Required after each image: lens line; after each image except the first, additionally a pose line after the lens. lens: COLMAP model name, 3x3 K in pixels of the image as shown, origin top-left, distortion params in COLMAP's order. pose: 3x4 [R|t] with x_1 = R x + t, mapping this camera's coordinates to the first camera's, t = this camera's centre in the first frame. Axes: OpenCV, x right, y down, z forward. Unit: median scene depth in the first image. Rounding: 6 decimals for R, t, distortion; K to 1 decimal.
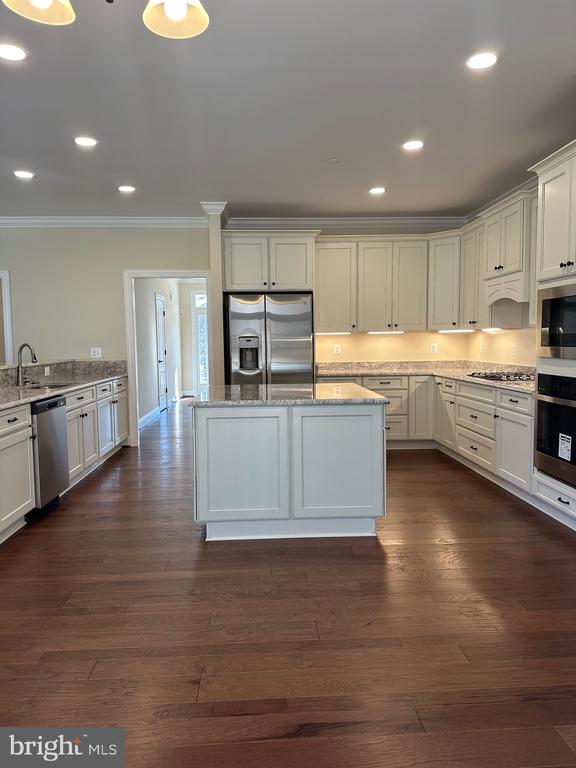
lens RADIAL K [[535.0, 0, 285.7], [0, 535.0, 375.2], [0, 0, 1]] dist [0.150358, -0.180759]
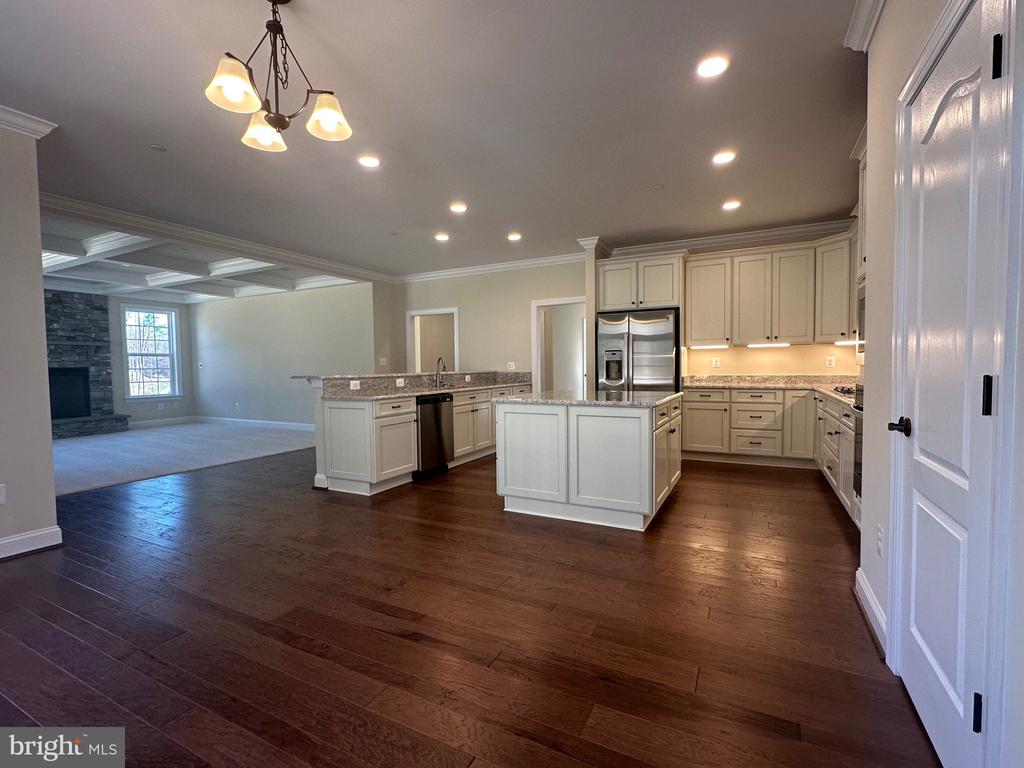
lens RADIAL K [[467.1, 0, 512.0], [0, 467.1, 384.0], [0, 0, 1]] dist [0.000956, -0.000006]
pose [[0.863228, 0.021378, -0.504362, 0.240045], [-0.030829, 0.999471, -0.010401, 0.015097], [0.503873, 0.024527, 0.863430, 0.044732]]
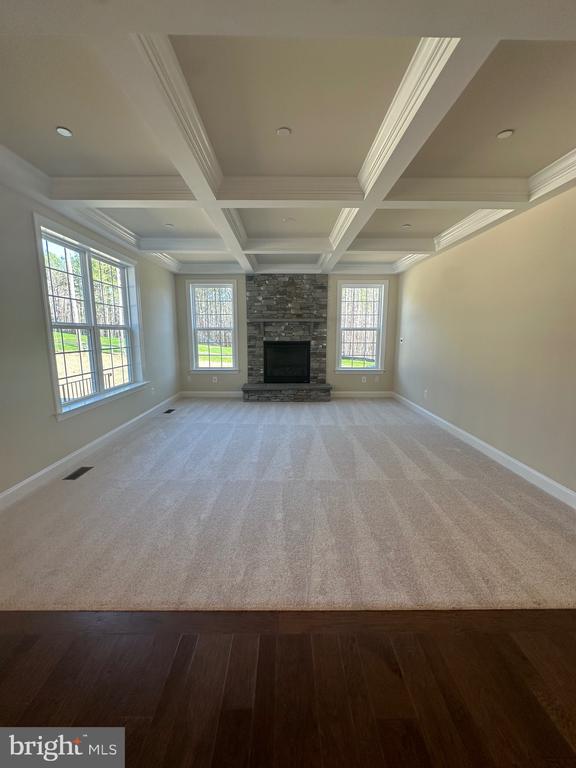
lens RADIAL K [[306.2, 0, 287.6], [0, 306.2, 382.5], [0, 0, 1]] dist [-0.001862, -0.000058]
pose [[-0.050101, 0.171981, -0.983825, -0.534925], [-0.066999, 0.982265, 0.175120, -0.052227], [0.996494, 0.074689, -0.037690, 0.608477]]
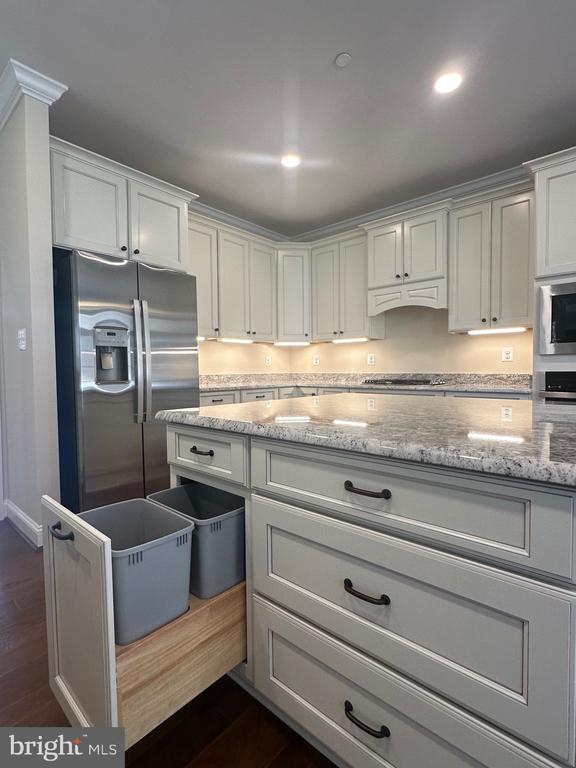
lens RADIAL K [[375.5, 0, 285.6], [0, 375.5, 380.0], [0, 0, 1]] dist [-0.001192, 0.000415]
pose [[0.703123, -0.014856, 0.710913, -0.225414], [0.047204, 0.998552, -0.025819, 0.005080], [-0.709500, 0.051712, 0.702806, 0.570738]]
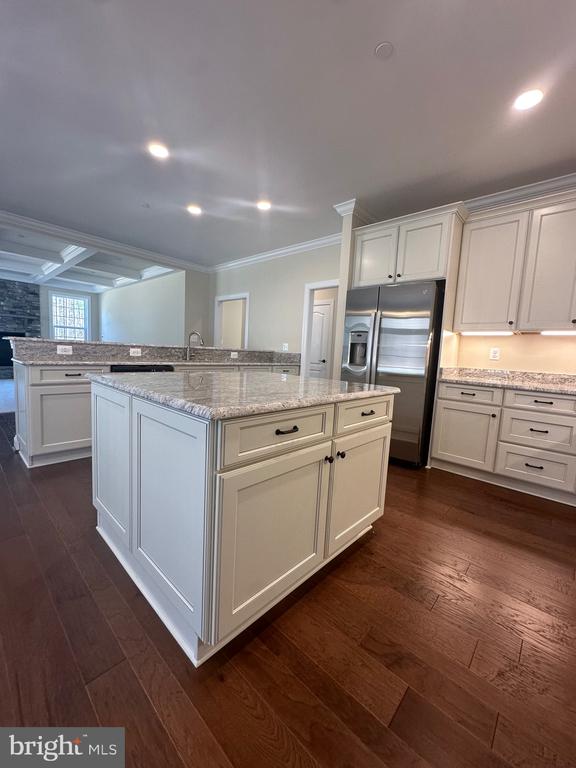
lens RADIAL K [[306.2, 0, 287.6], [0, 306.2, 382.5], [0, 0, 1]] dist [-0.001862, -0.000058]
pose [[0.696969, 0.118968, -0.707164, 0.241748], [-0.105787, 0.992410, 0.062694, -0.000982], [0.709255, 0.031113, 0.704265, 0.509802]]
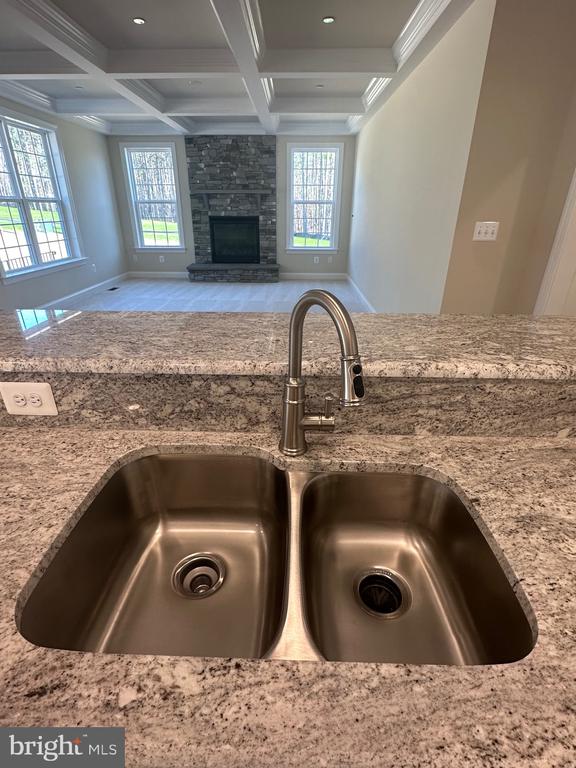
lens RADIAL K [[375.5, 0, 285.6], [0, 375.5, 380.0], [0, 0, 1]] dist [-0.001192, 0.000415]
pose [[-0.080355, 0.428743, -0.899846, -0.283496], [-0.069081, 0.898199, 0.434127, -0.070740], [0.994370, 0.097046, -0.042557, 0.832470]]
